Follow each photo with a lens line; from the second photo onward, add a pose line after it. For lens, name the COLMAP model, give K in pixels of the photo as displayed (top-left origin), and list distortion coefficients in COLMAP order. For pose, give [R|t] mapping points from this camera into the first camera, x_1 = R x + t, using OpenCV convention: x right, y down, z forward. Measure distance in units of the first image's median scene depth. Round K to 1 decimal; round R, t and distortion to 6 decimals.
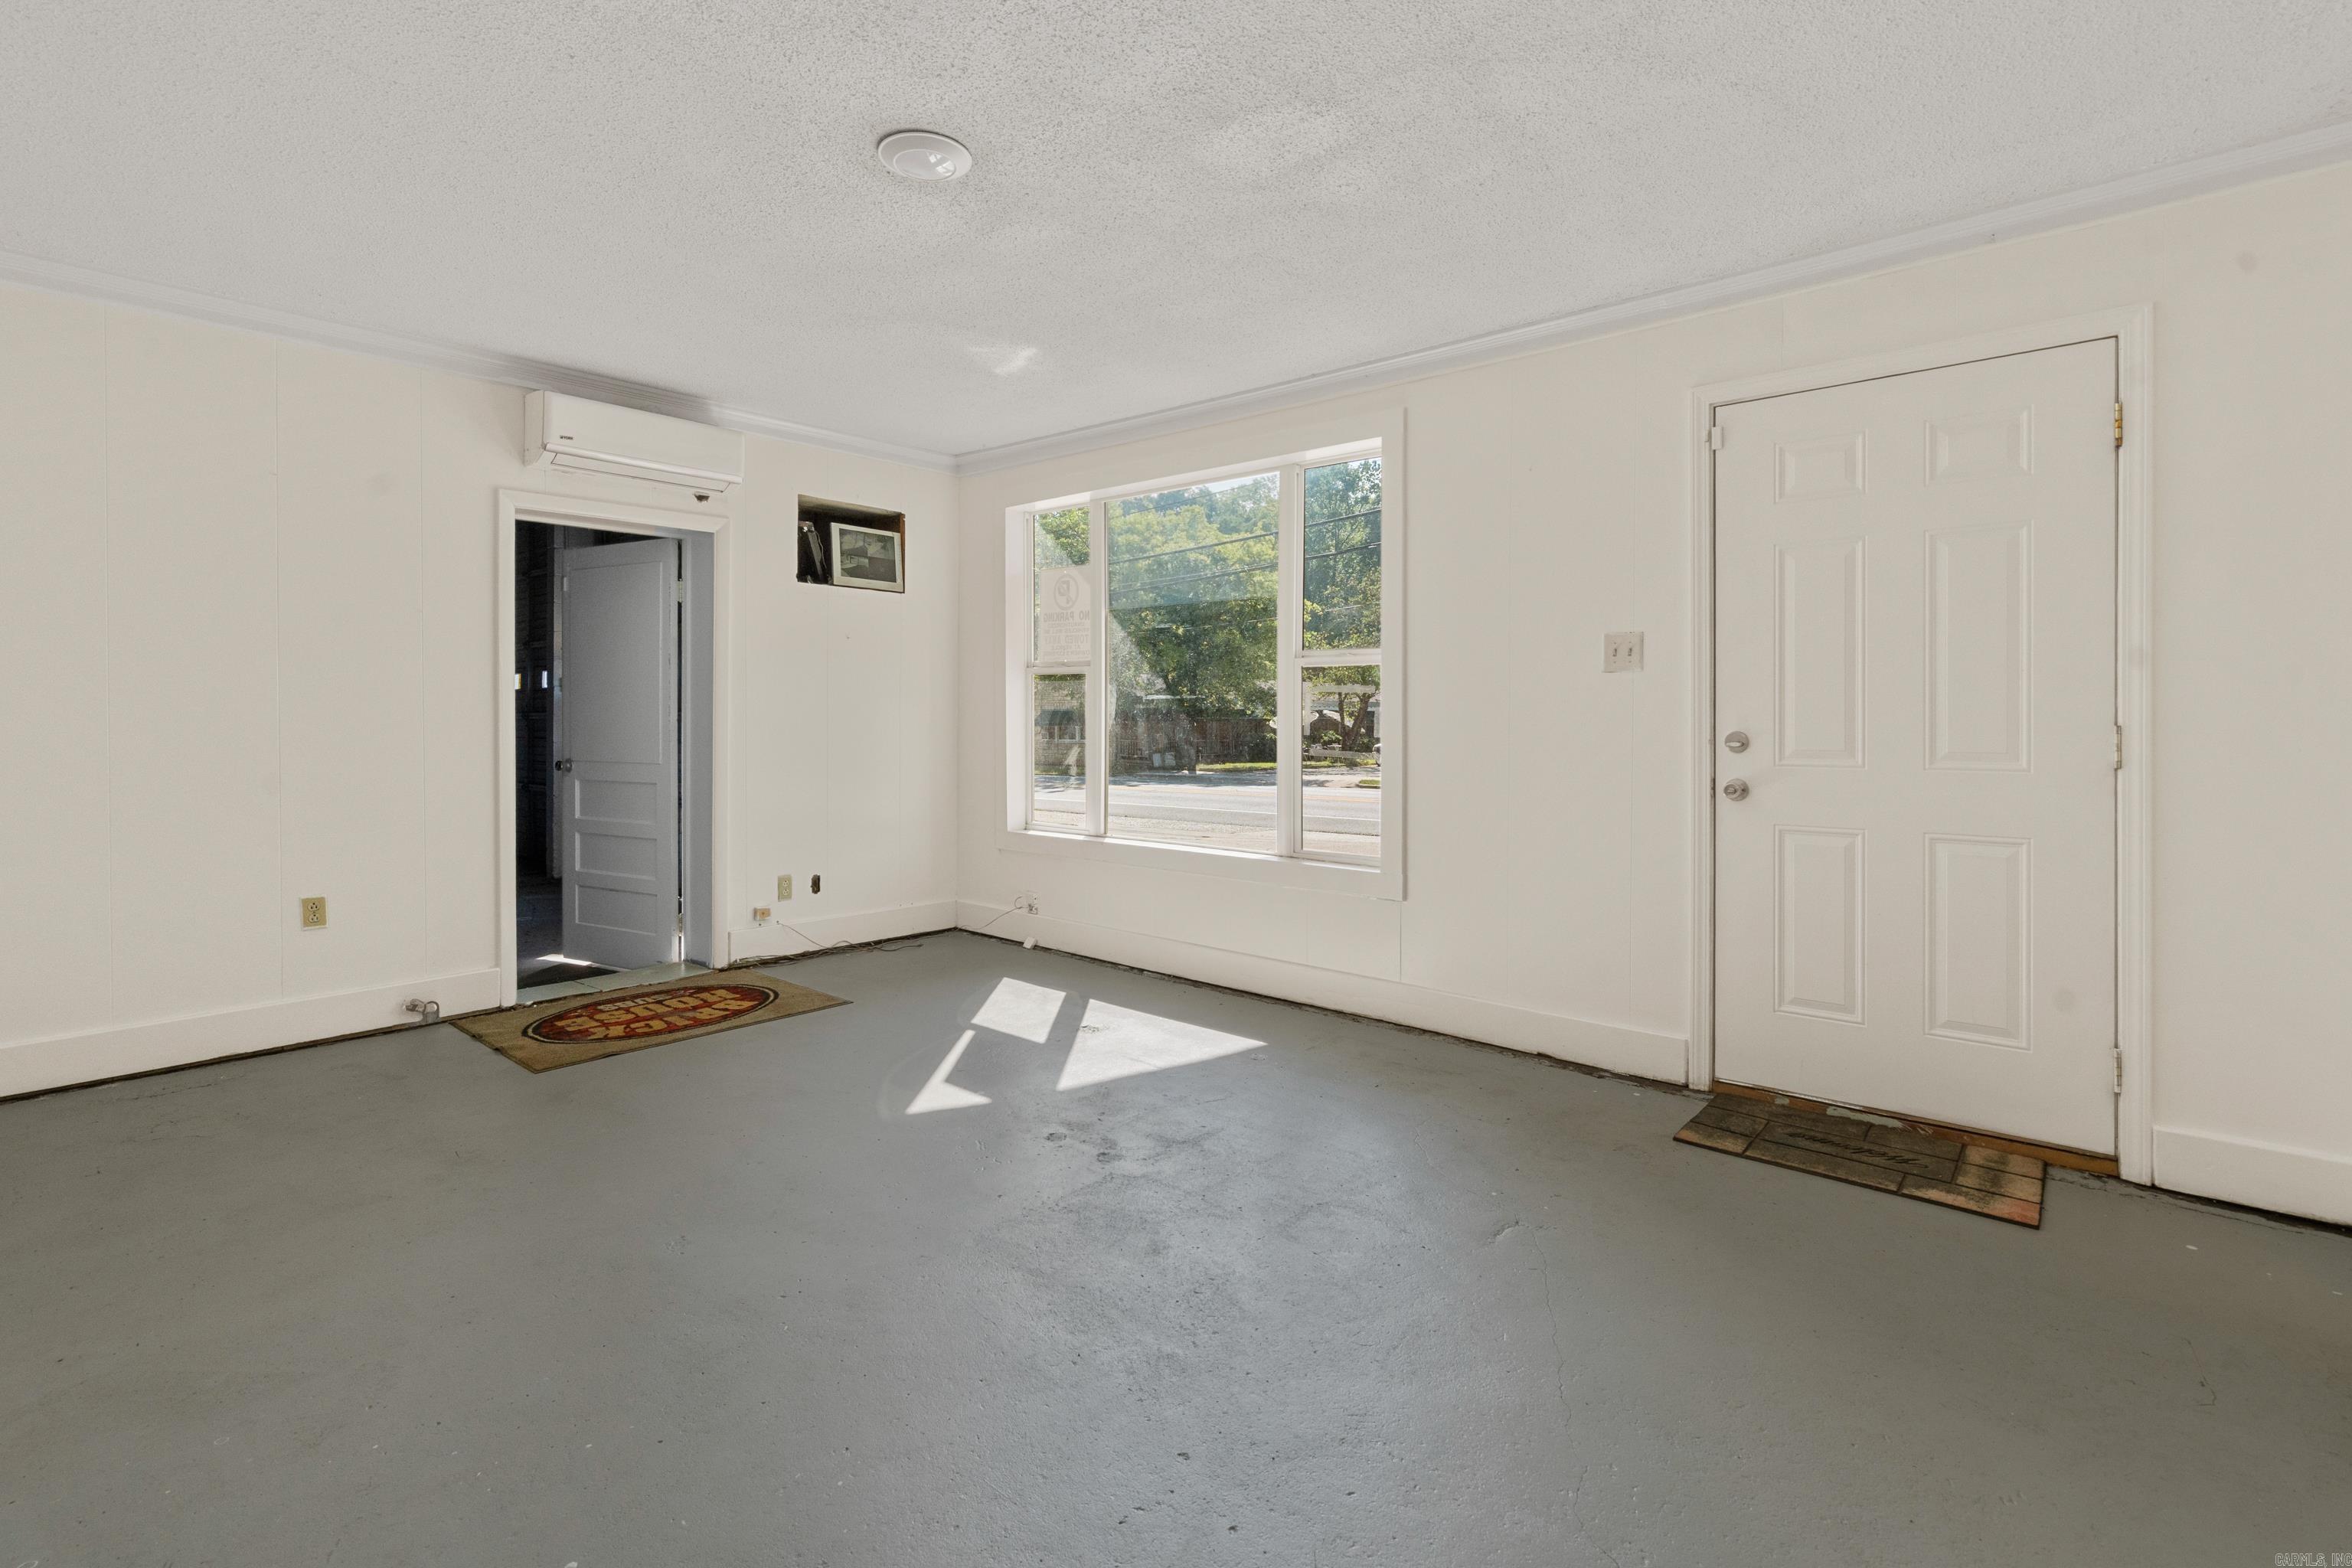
lens RADIAL K [[1076.5, 0, 1172.3], [0, 1076.5, 726.9], [0, 0, 1]] dist [-0.008280, 0.000653]
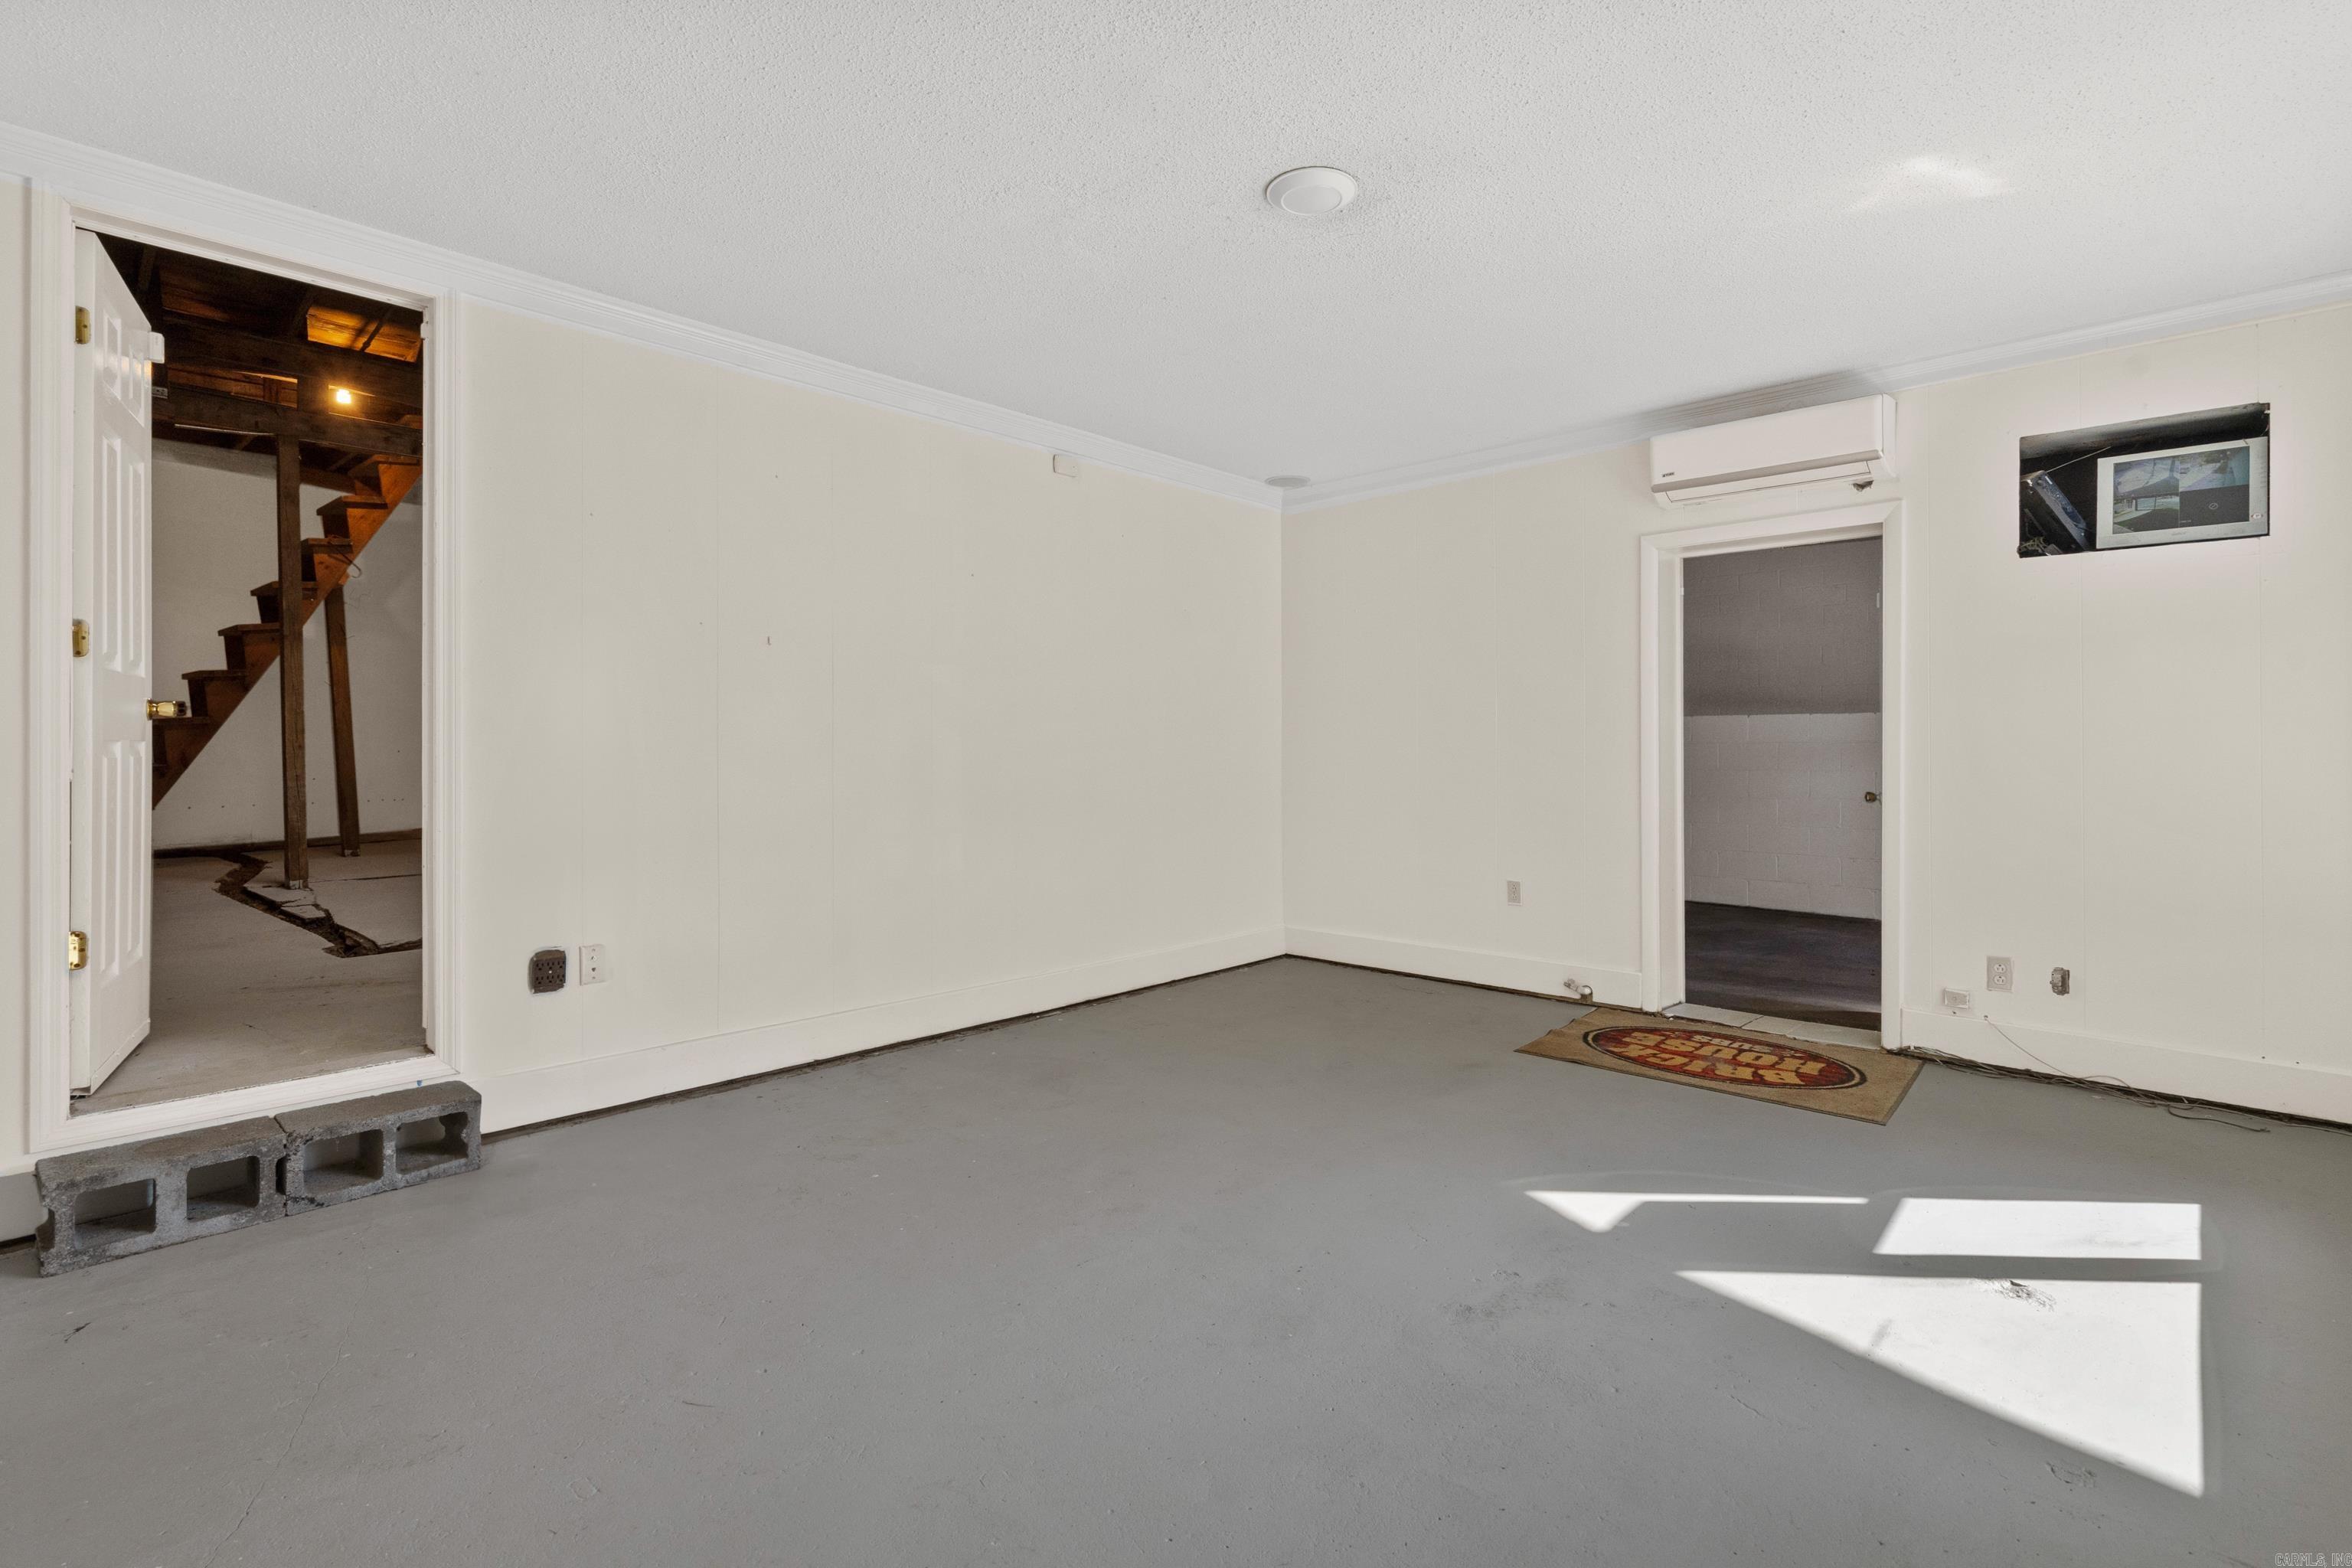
lens RADIAL K [[1076.5, 0, 1183.6], [0, 1076.5, 741.6], [0, 0, 1]] dist [-0.008280, 0.000653]
pose [[-0.021880, -0.005710, -0.999744, 0.381509], [-0.009126, 0.999943, -0.005512, -0.001185], [0.999719, 0.009003, -0.021931, 0.440570]]
